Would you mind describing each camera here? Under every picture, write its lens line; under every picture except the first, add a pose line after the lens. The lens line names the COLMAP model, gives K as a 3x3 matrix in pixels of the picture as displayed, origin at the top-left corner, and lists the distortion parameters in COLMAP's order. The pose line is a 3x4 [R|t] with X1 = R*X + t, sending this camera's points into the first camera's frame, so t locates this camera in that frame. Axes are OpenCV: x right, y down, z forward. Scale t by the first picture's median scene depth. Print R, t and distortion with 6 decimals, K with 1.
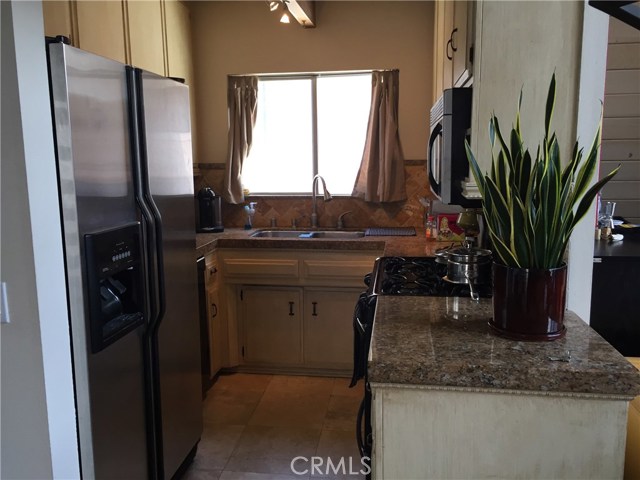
lens RADIAL K [[547.4, 0, 320.0], [0, 547.4, 240.0], [0, 0, 1]] dist [0.075196, -0.093631]
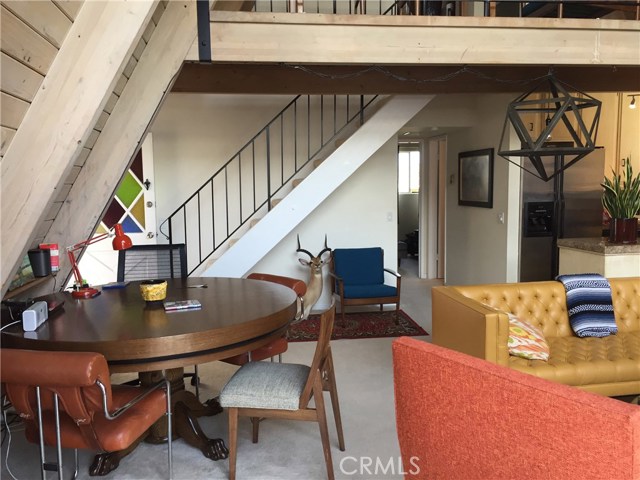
lens RADIAL K [[547.4, 0, 320.0], [0, 547.4, 240.0], [0, 0, 1]] dist [0.075196, -0.093631]
pose [[0.292154, 0.109605, -0.950070, 2.417076], [-0.130011, 0.988741, 0.074087, 0.133720], [0.947493, 0.101874, 0.303114, -1.187015]]
